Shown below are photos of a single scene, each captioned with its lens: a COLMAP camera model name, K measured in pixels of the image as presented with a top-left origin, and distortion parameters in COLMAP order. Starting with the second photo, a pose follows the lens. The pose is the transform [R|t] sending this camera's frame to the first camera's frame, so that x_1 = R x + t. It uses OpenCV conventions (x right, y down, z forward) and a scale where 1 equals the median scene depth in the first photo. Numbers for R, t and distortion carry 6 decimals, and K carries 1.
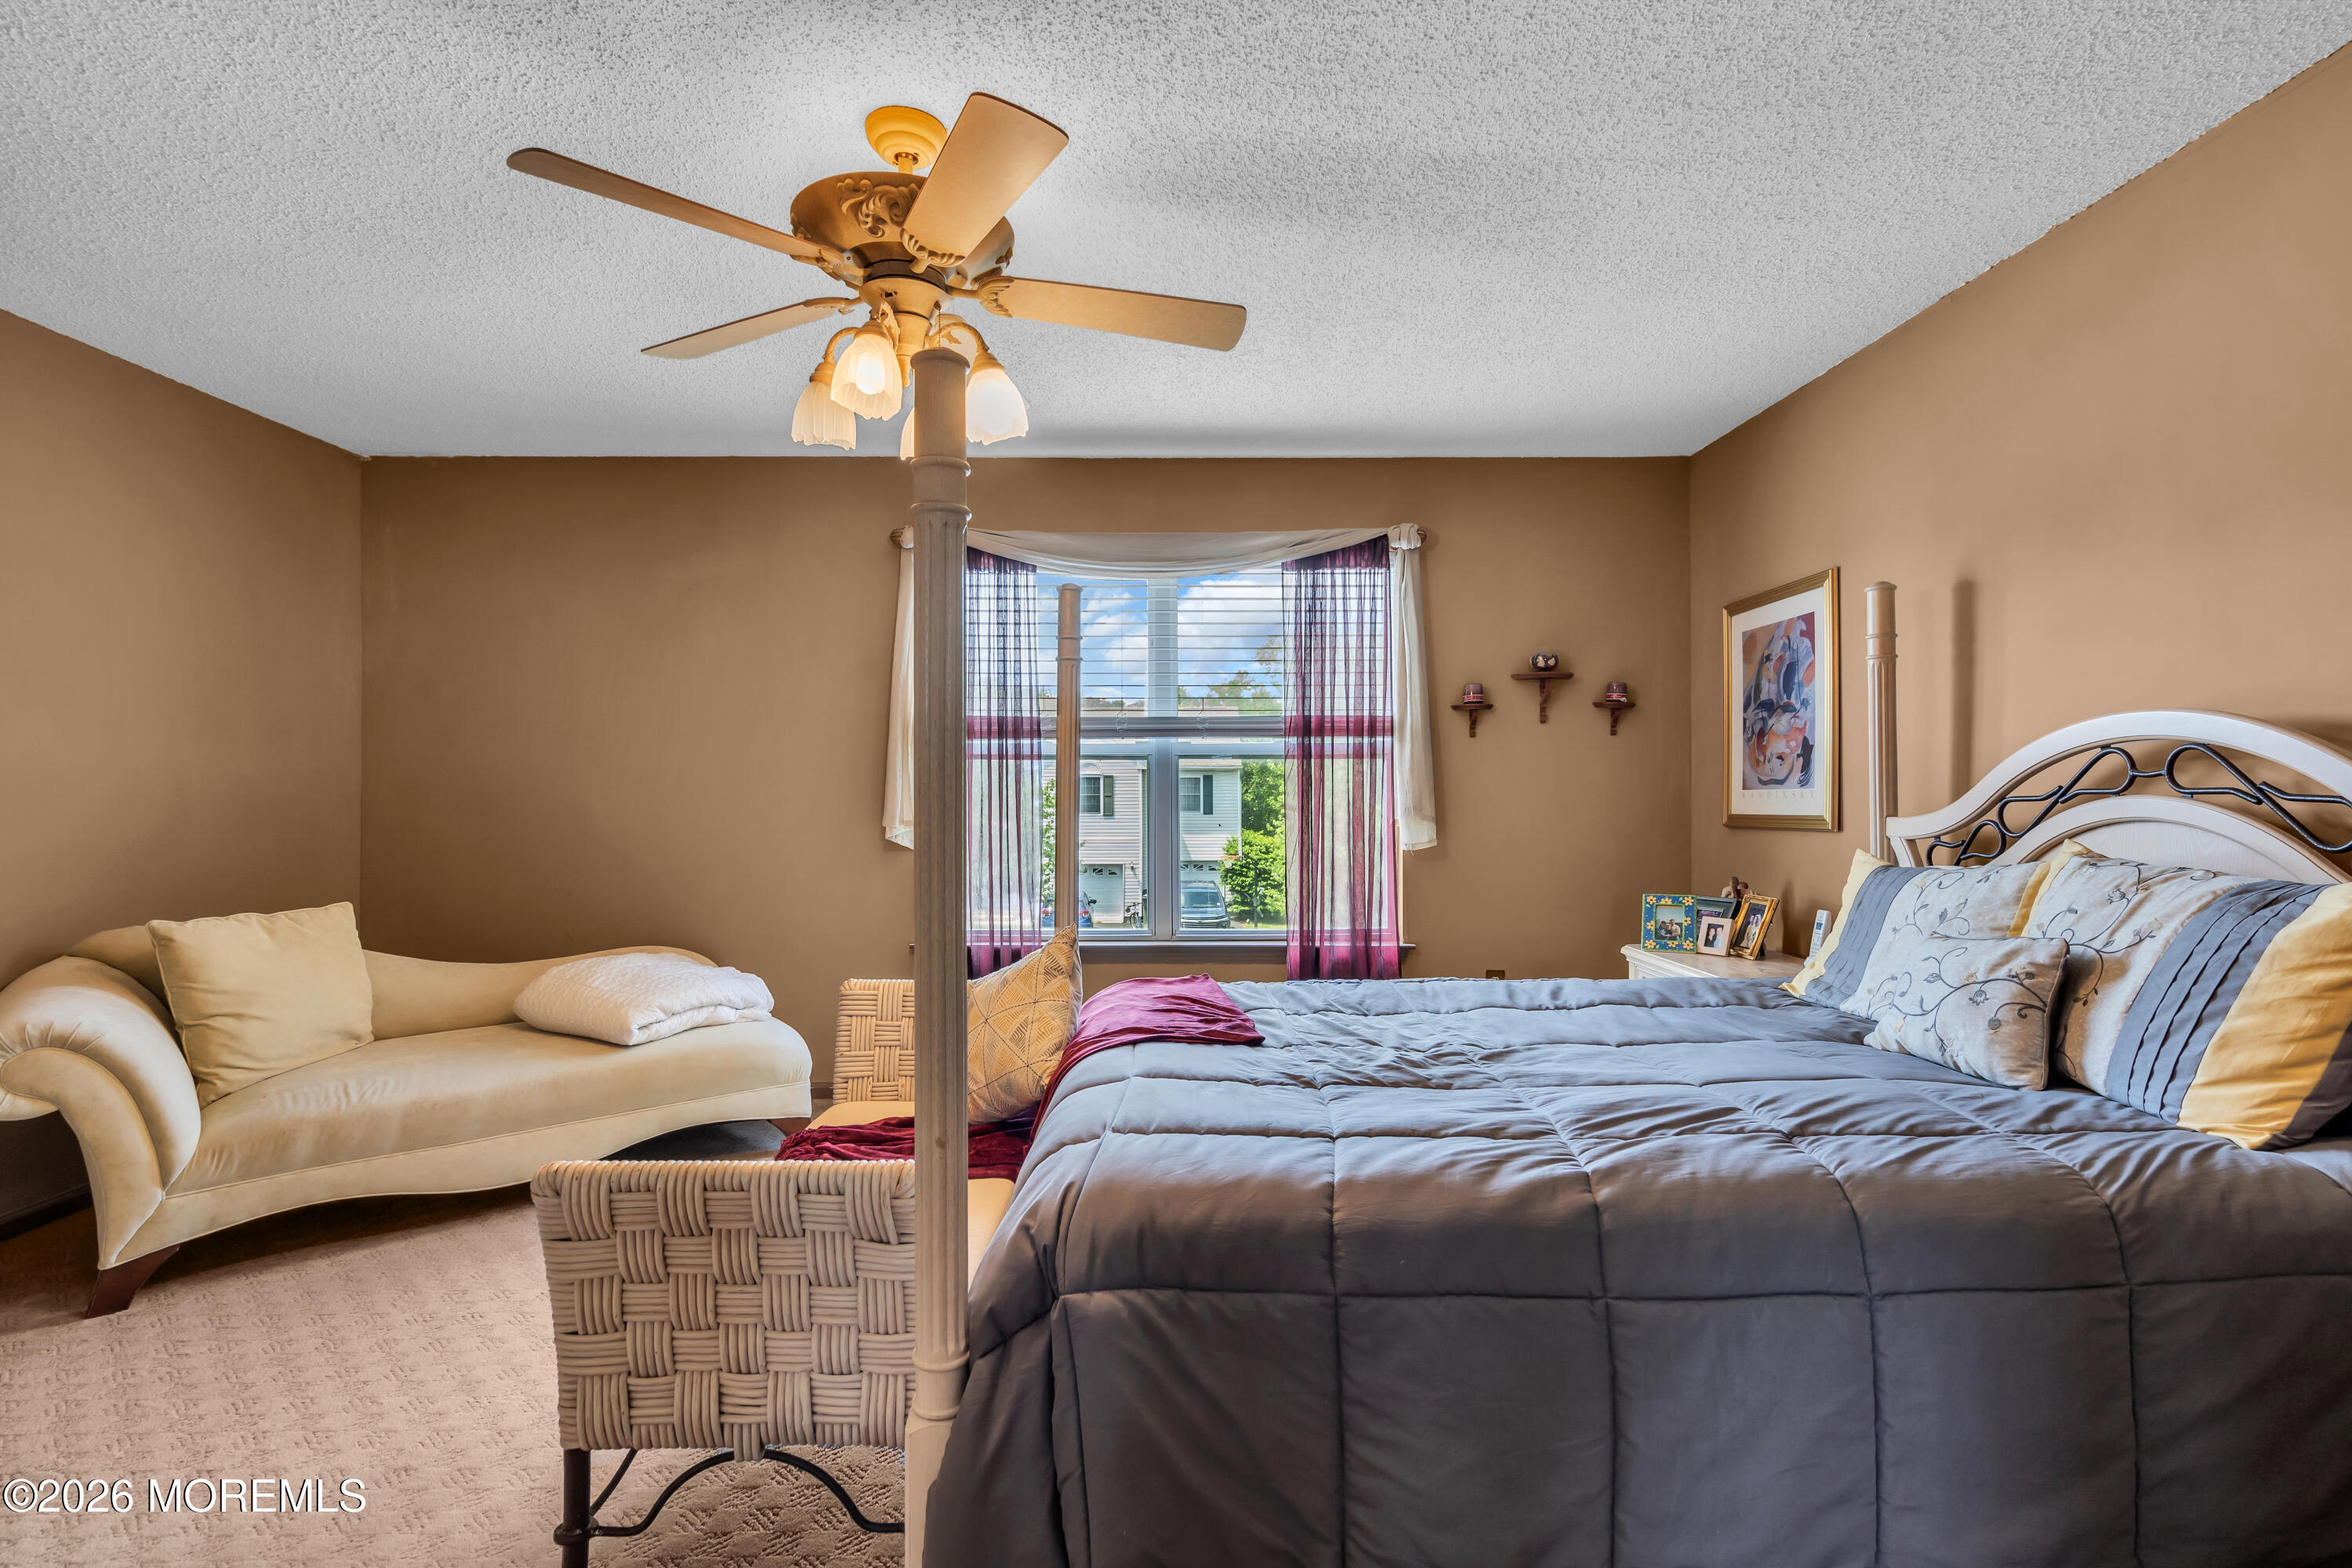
lens RADIAL K [[1066.8, 0, 1171.9], [0, 1066.8, 776.4], [0, 0, 1]] dist [-0.004389, -0.000459]
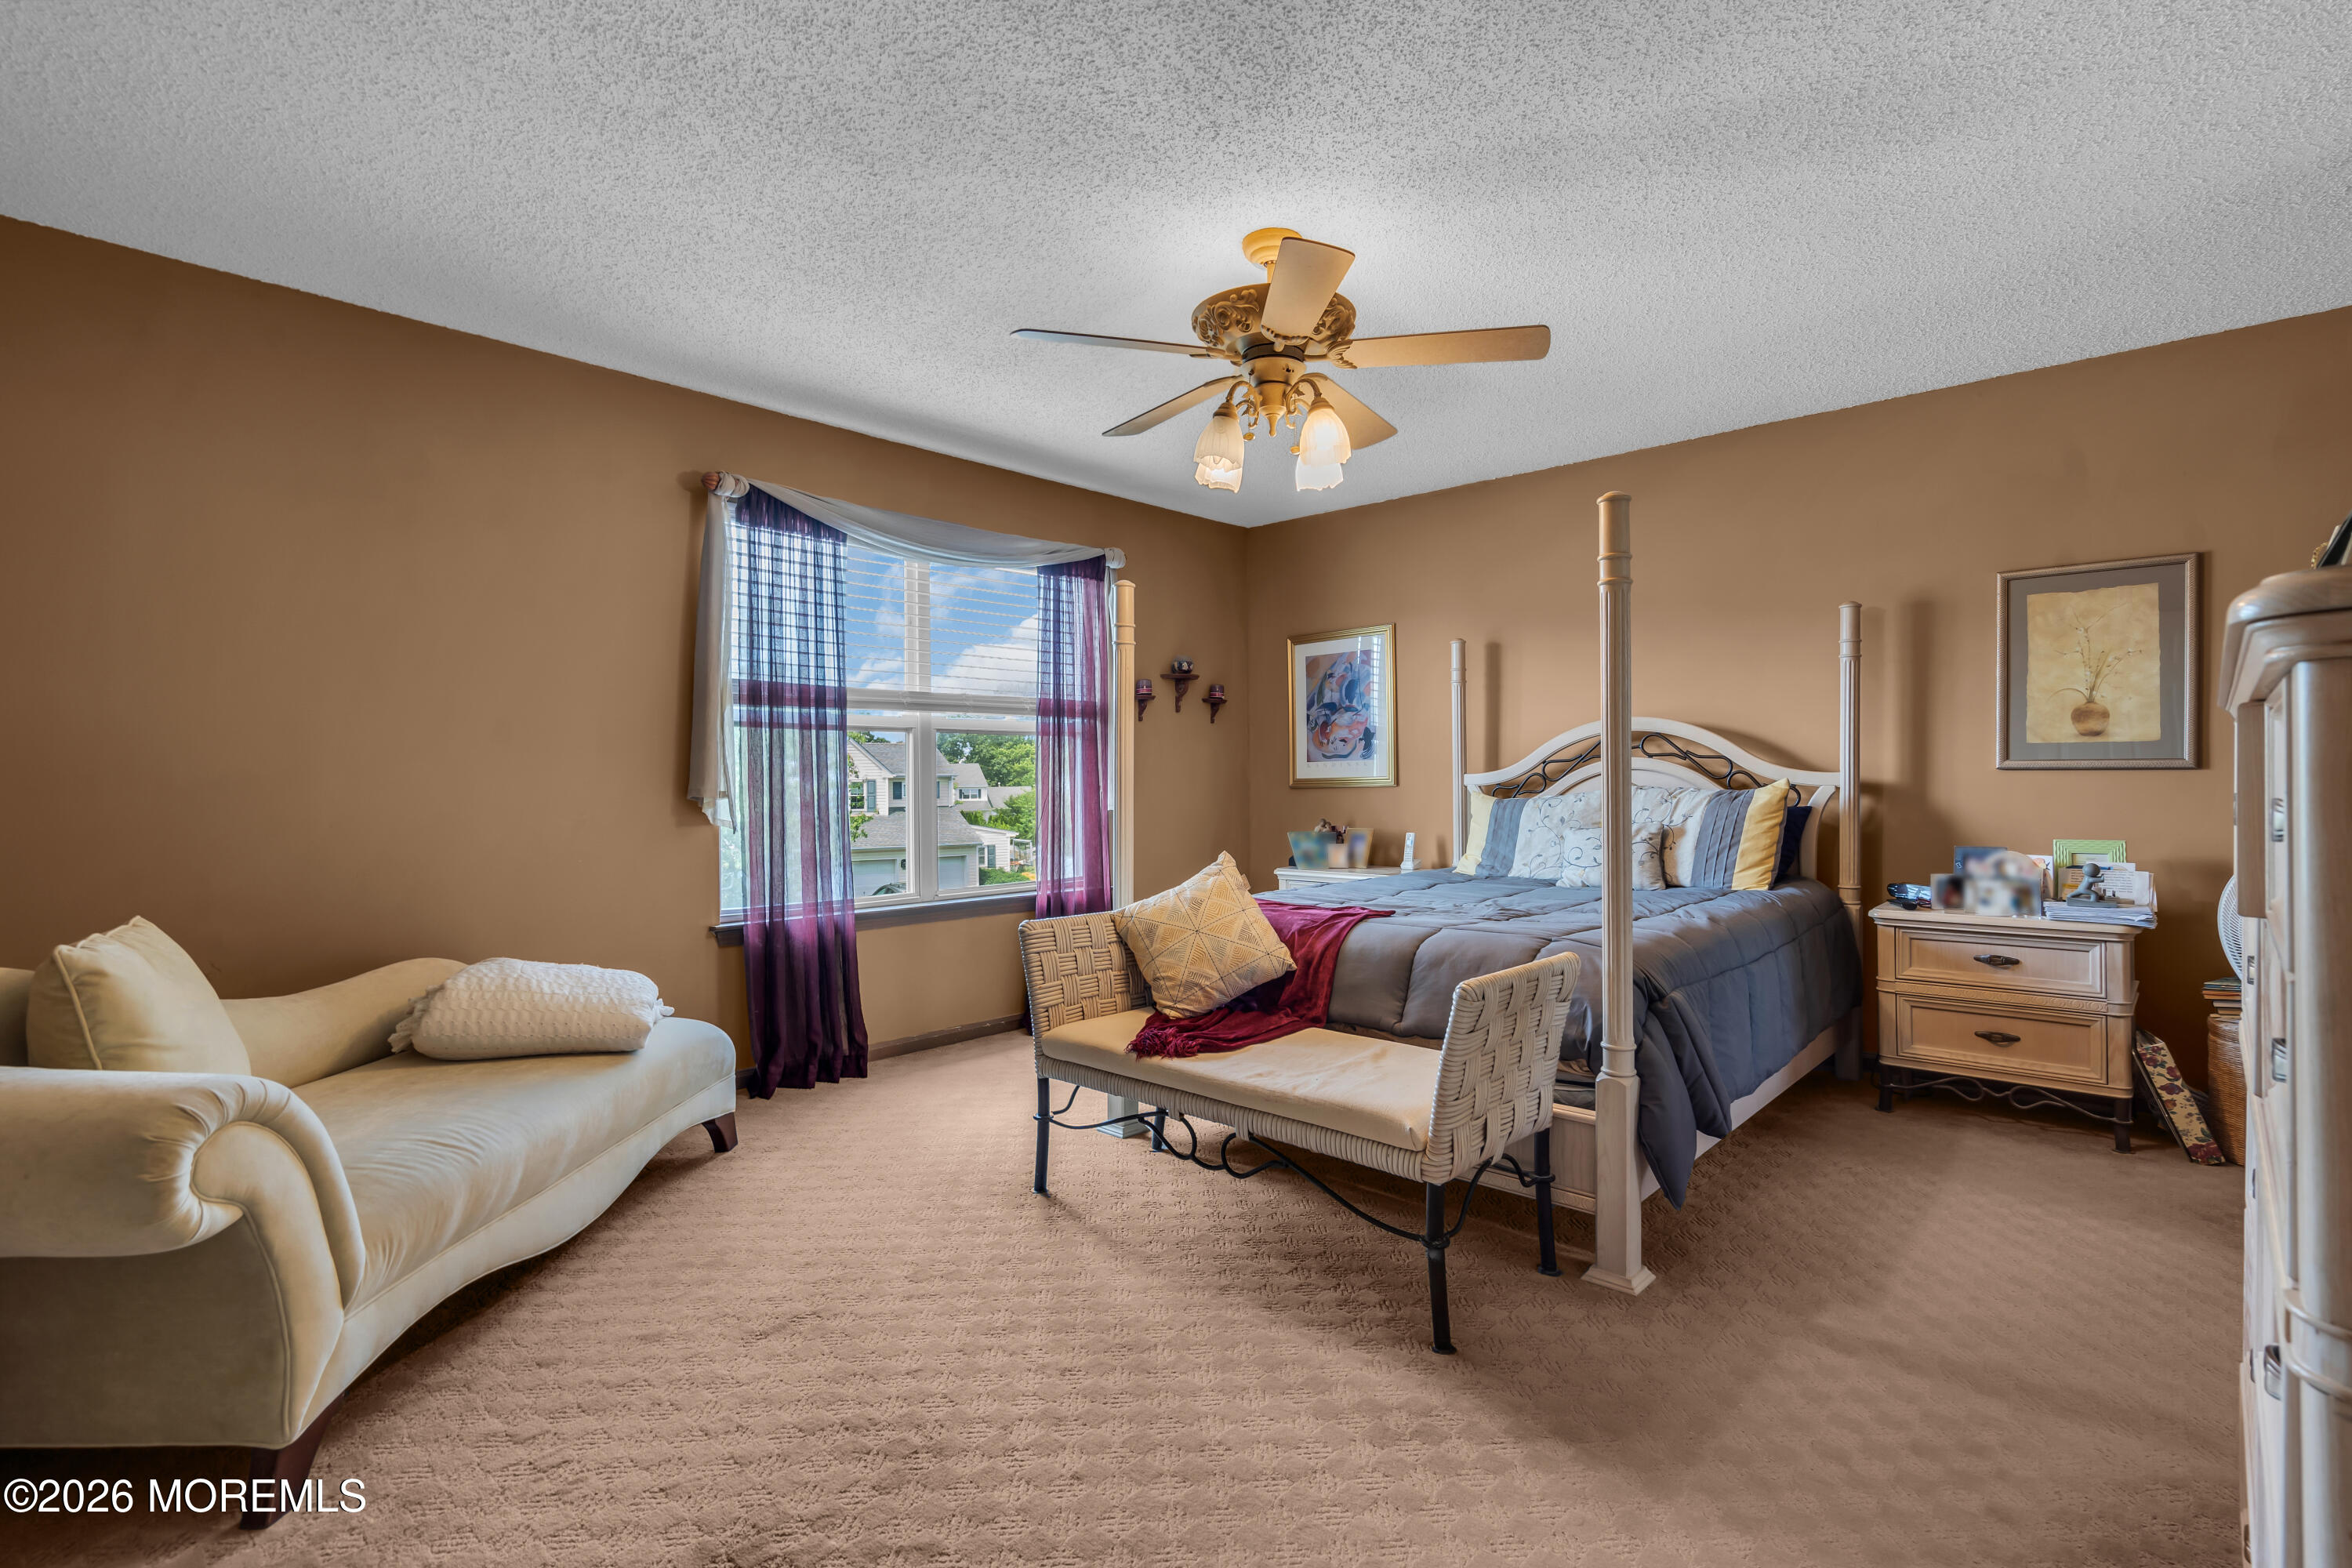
lens RADIAL K [[1066.8, 0, 1171.9], [0, 1066.8, 776.4], [0, 0, 1]] dist [-0.004389, -0.000459]
pose [[0.706746, -0.005236, 0.707448, -0.661371], [-0.002101, 0.999953, 0.009500, 0.019124], [-0.707465, -0.008200, 0.706701, 0.073225]]
